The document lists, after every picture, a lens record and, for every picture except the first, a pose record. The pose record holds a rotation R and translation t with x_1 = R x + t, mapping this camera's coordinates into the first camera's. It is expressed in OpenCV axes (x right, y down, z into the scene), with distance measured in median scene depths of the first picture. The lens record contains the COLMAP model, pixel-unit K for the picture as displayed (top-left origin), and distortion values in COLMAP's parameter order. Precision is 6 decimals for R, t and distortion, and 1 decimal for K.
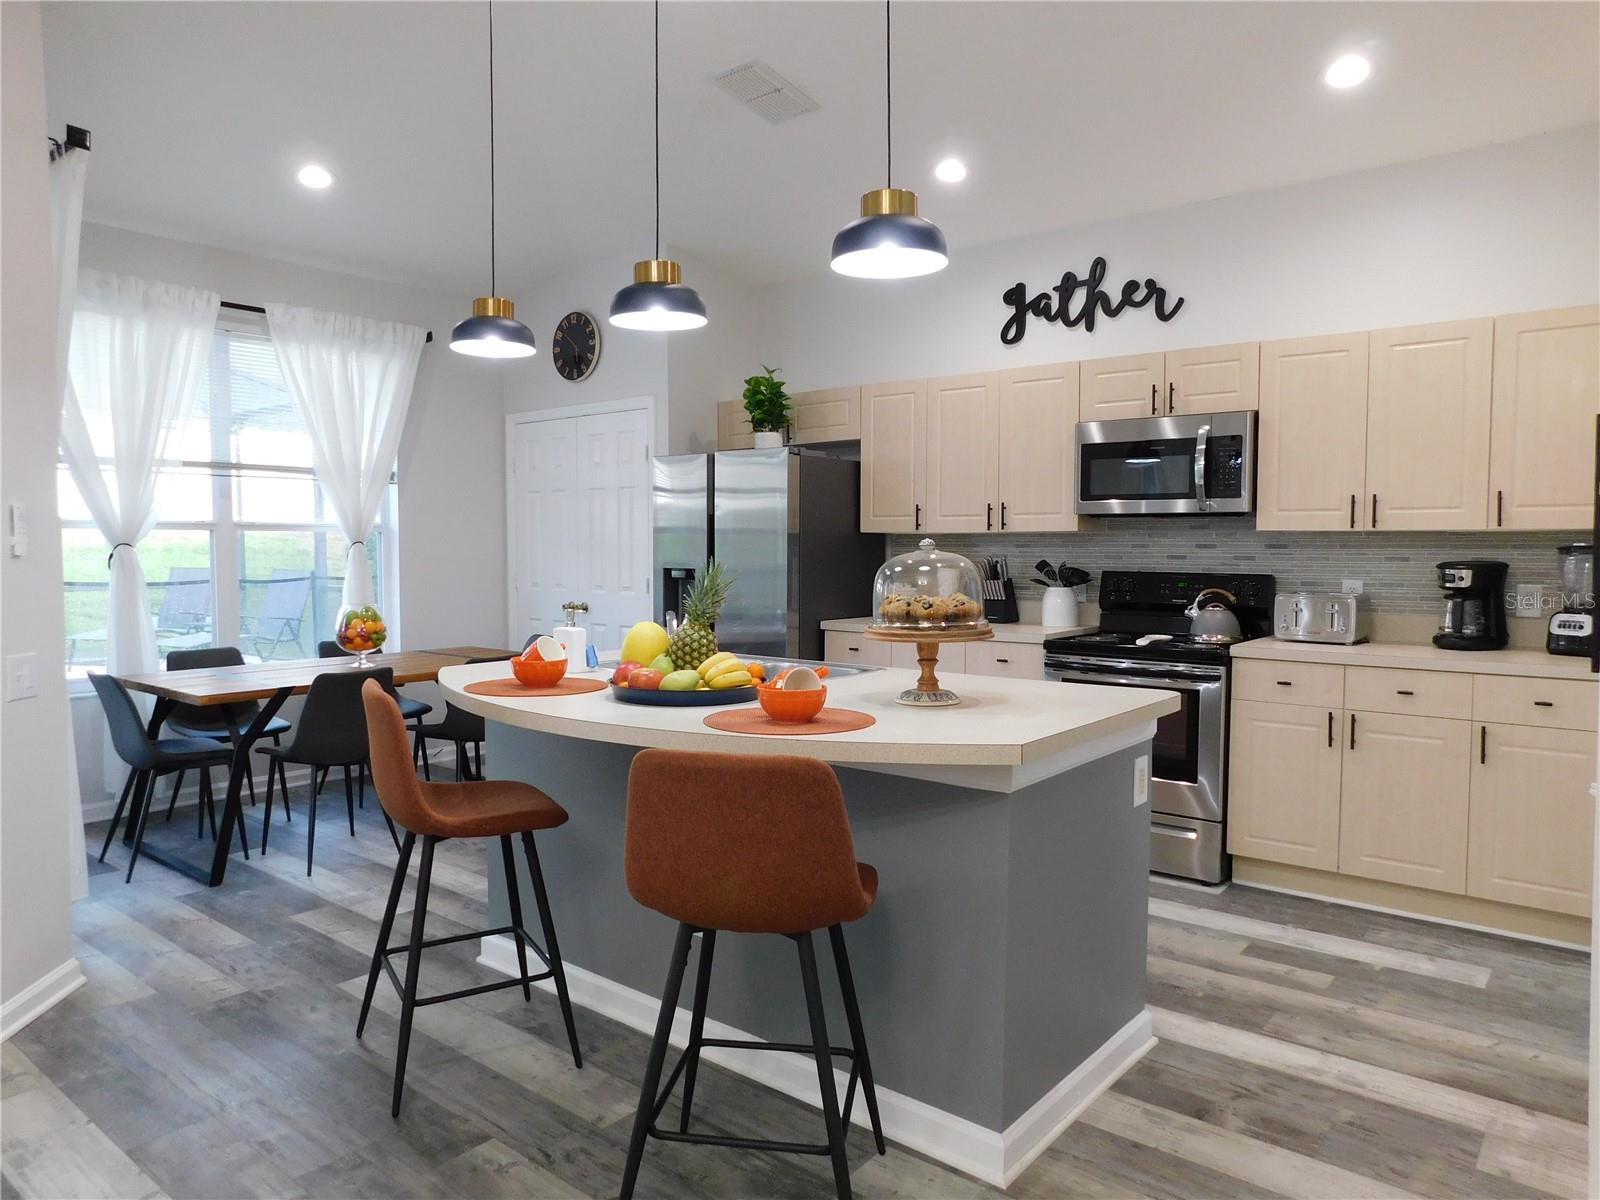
lens RADIAL K [[1065.4, 0, 800.0], [0, 1065.4, 600.0], [0, 0, 1]] dist [-0.052729, 0.043163]
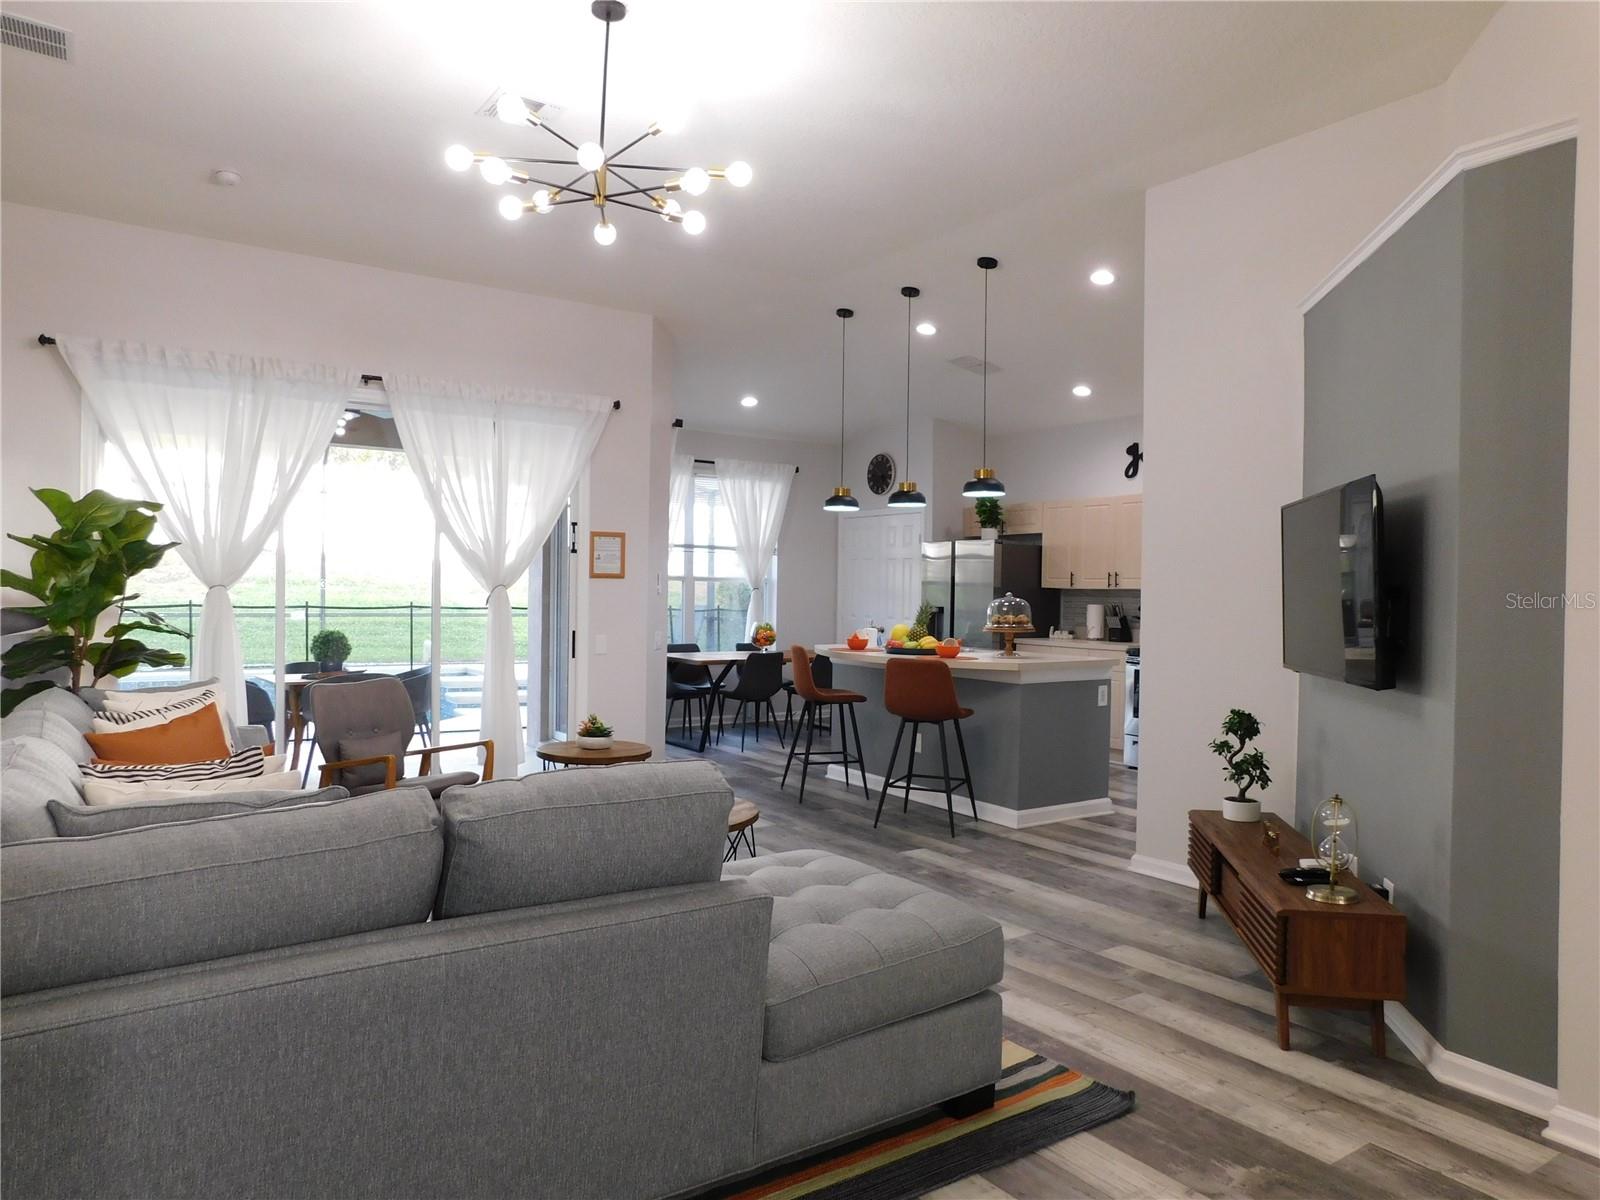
lens RADIAL K [[1065.4, 0, 800.0], [0, 1065.4, 600.0], [0, 0, 1]] dist [-0.052729, 0.043163]
pose [[0.958484, 0.018153, -0.284570, 0.178379], [-0.030403, 0.998789, -0.038686, 0.035435], [0.283523, 0.045731, 0.957875, -0.767505]]
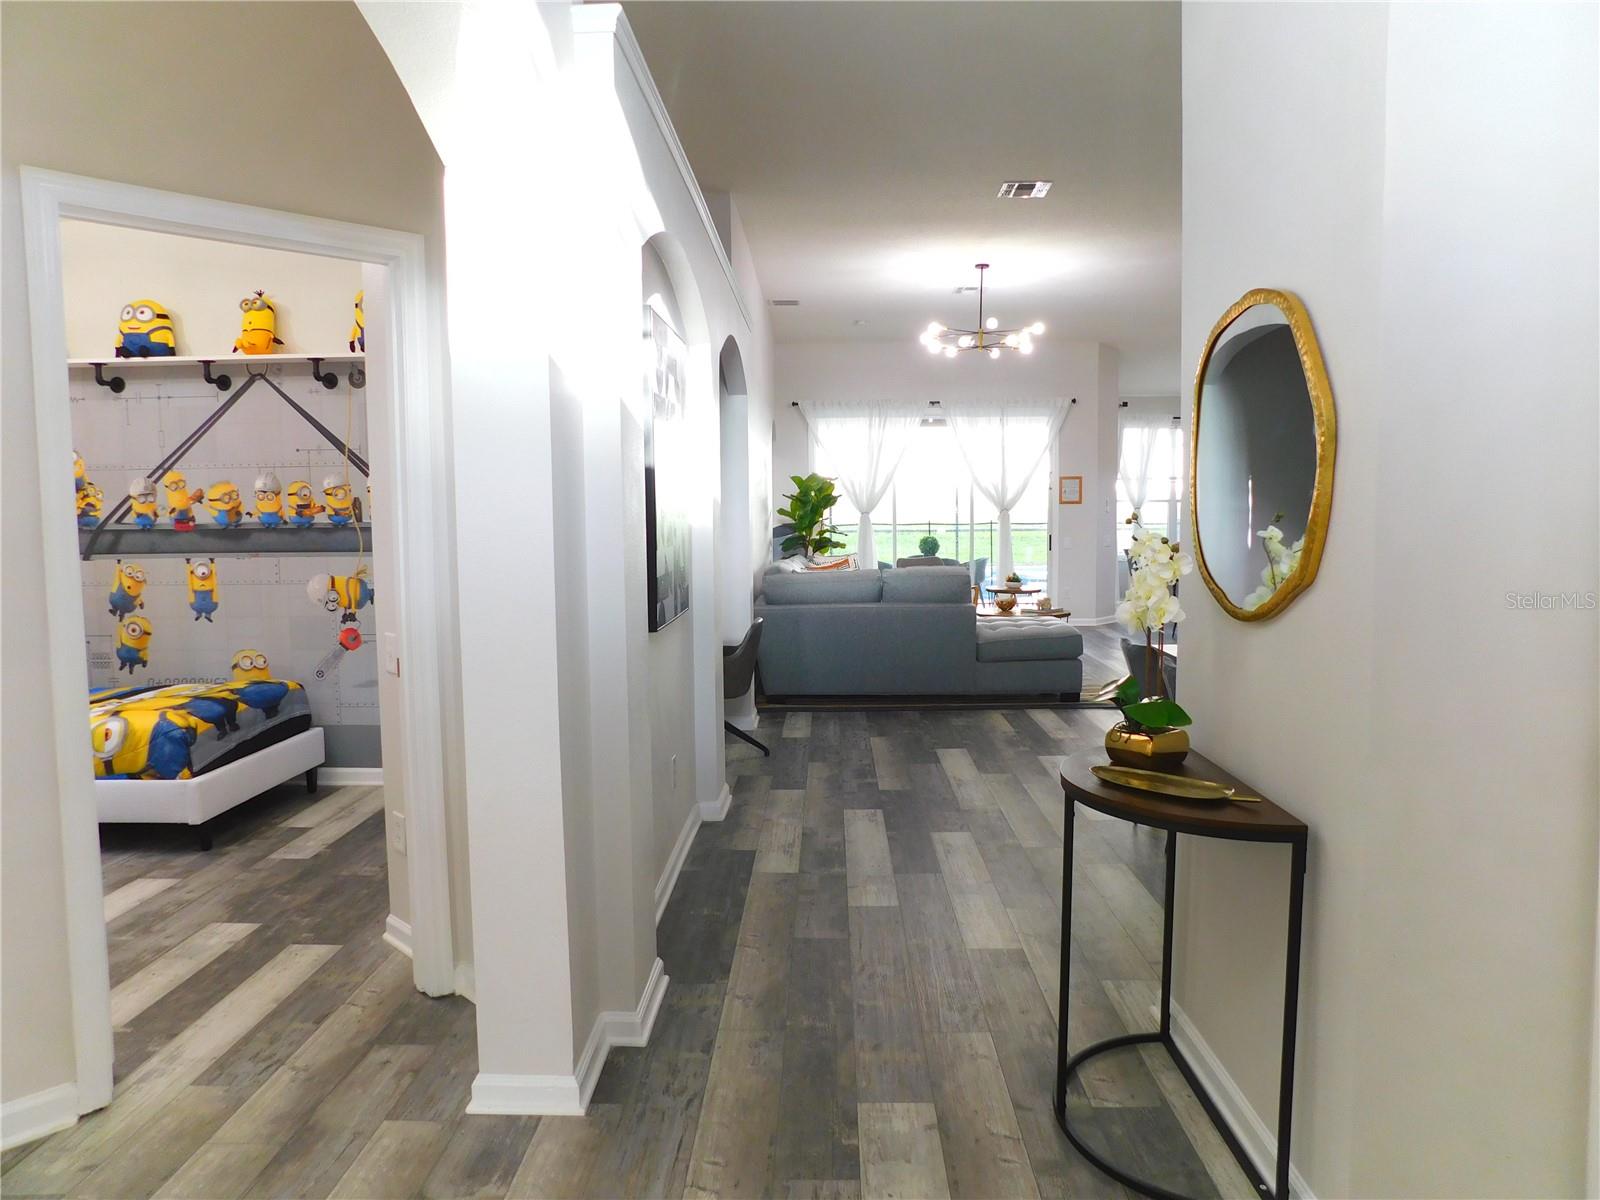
lens RADIAL K [[1065.4, 0, 800.0], [0, 1065.4, 600.0], [0, 0, 1]] dist [-0.052729, 0.043163]
pose [[0.609685, 0.062620, -0.790166, 1.379408], [-0.030728, 0.997992, 0.055380, 0.071796], [0.792048, -0.009484, 0.610386, -1.669268]]
